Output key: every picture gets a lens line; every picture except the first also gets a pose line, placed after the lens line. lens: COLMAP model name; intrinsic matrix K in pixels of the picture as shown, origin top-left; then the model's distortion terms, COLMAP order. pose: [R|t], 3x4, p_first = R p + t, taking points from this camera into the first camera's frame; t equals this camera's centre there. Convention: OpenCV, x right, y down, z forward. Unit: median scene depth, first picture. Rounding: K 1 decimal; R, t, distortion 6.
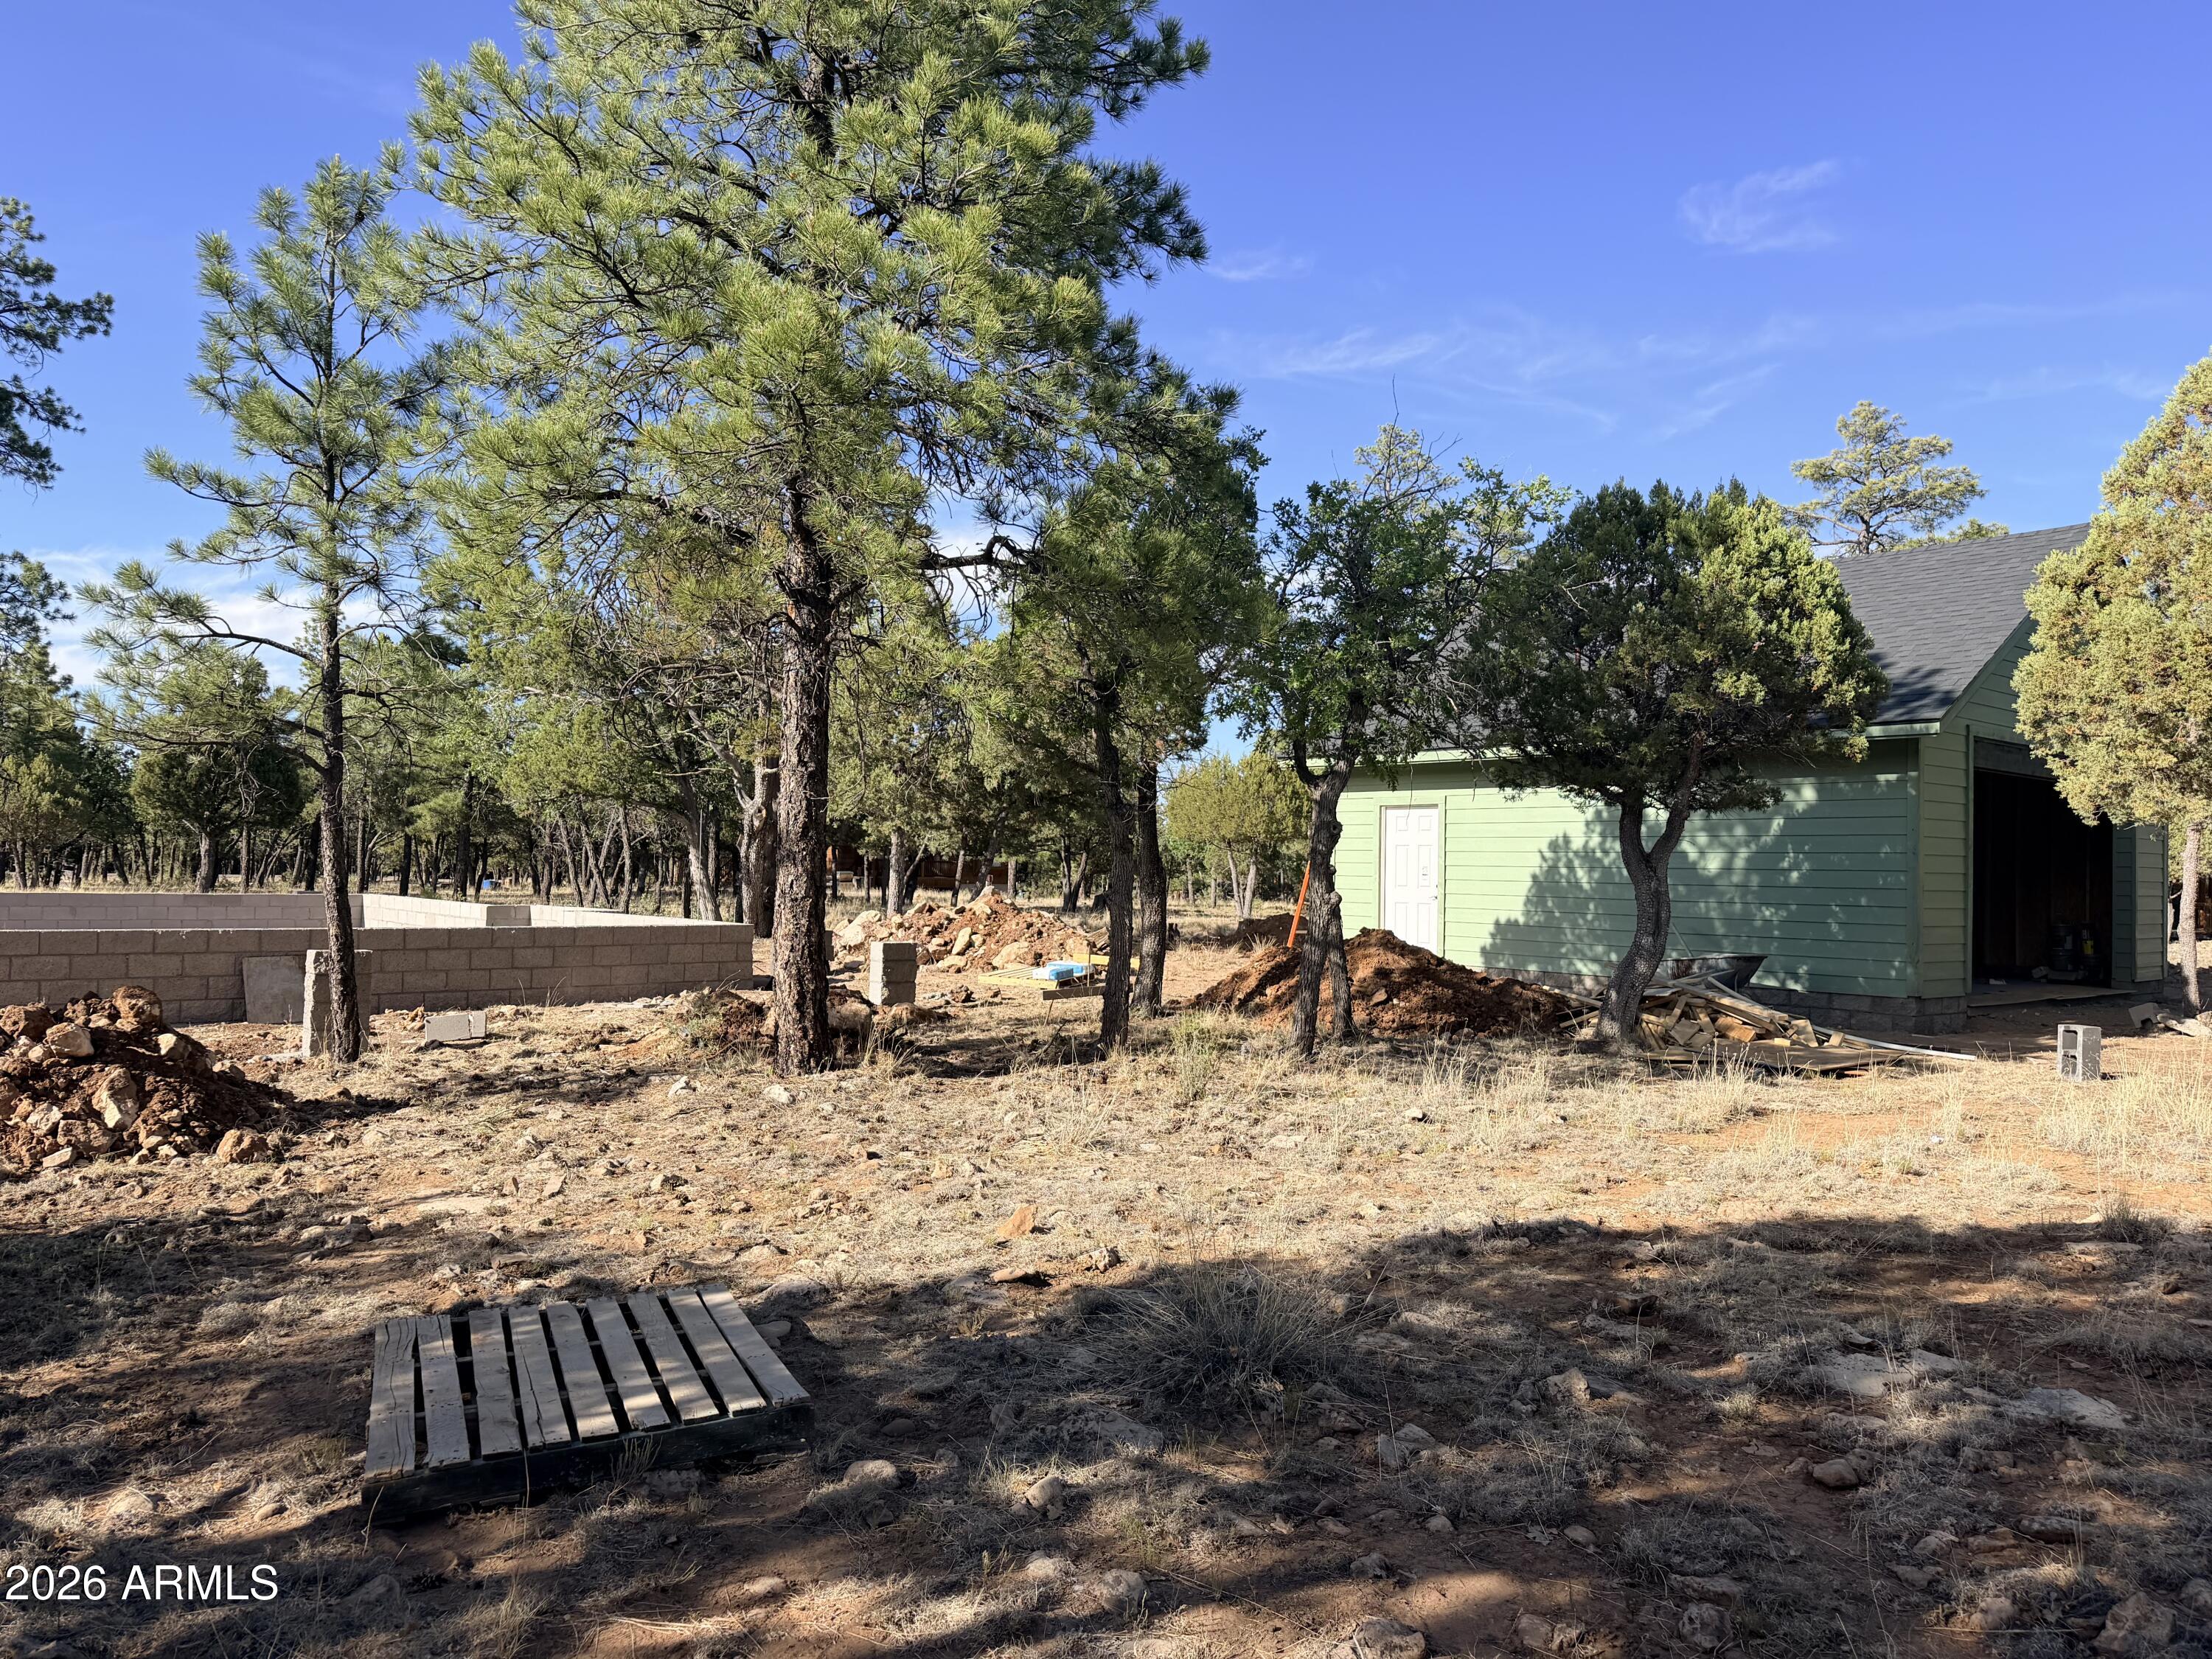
lens RADIAL K [[1575.3, 0, 1106.0], [0, 1575.3, 829.5], [0, 0, 1]] dist [0.042594, -0.039820]
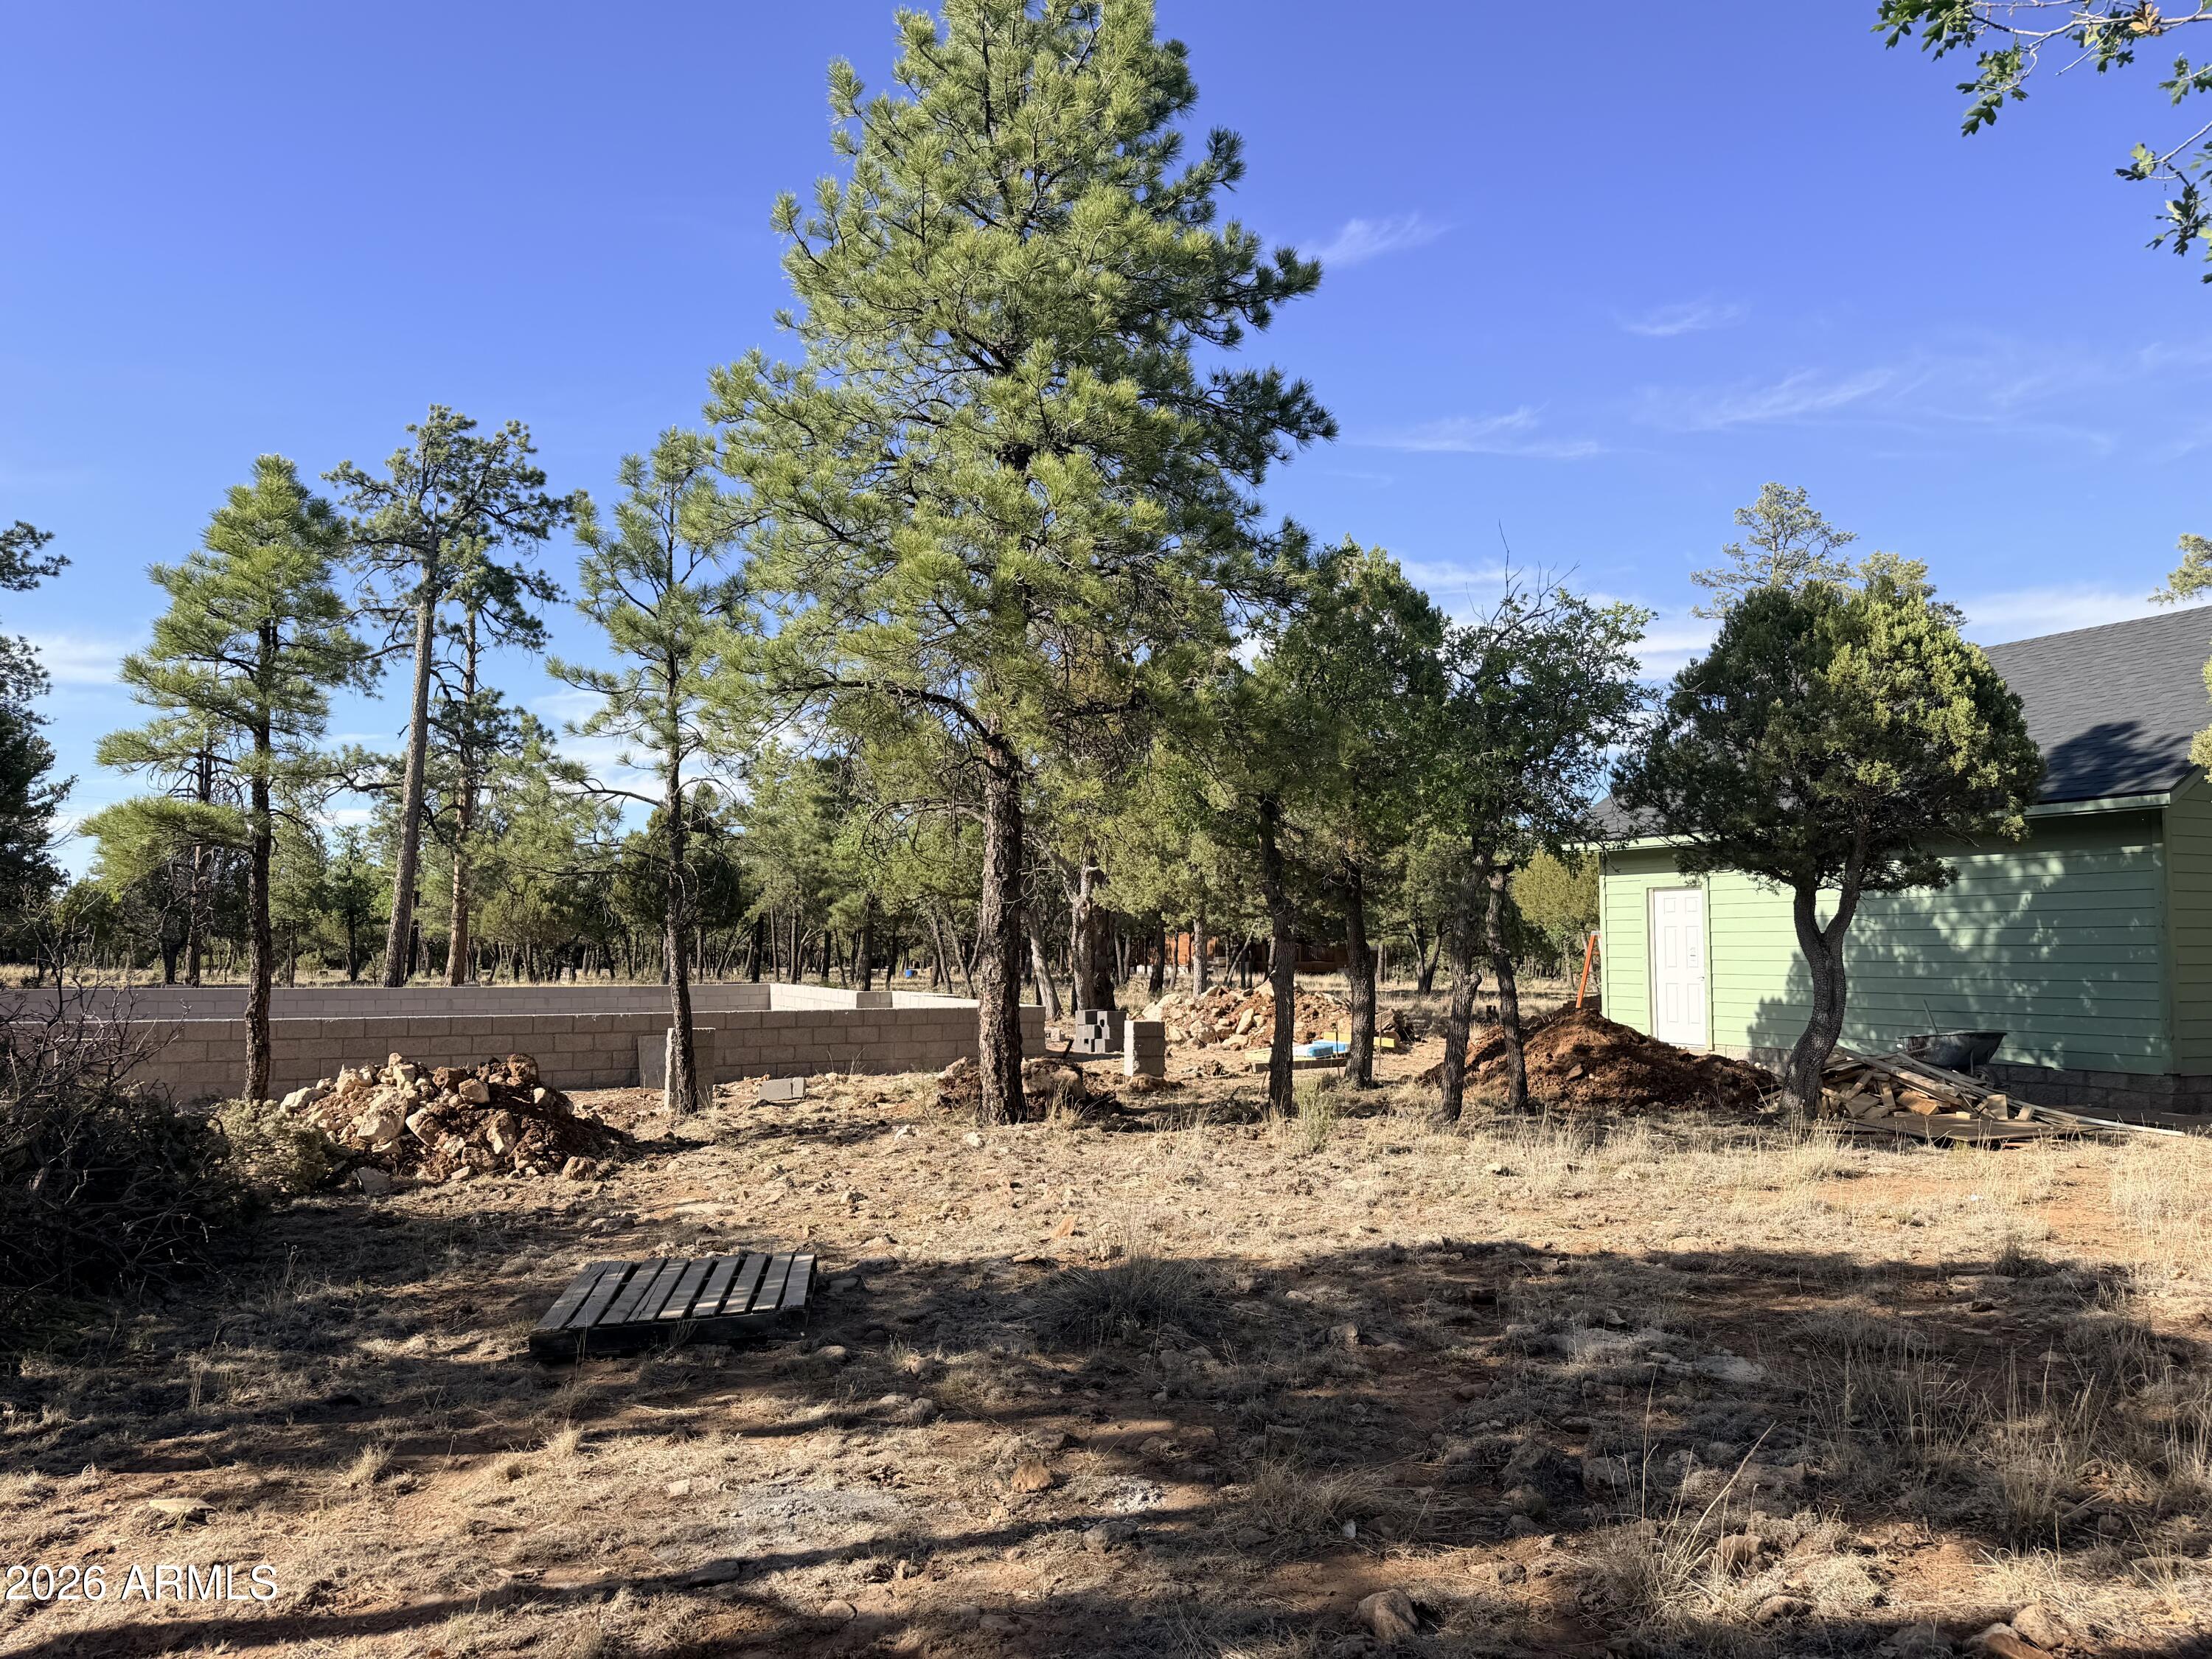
lens RADIAL K [[1565.1, 0, 1106.0], [0, 1565.1, 829.5], [0, 0, 1]] dist [0.108868, -0.194855]
pose [[0.966149, -0.036173, -0.255438, 0.171148], [0.022408, 0.998146, -0.056597, -0.004813], [0.257011, 0.048957, 0.965168, -0.148695]]
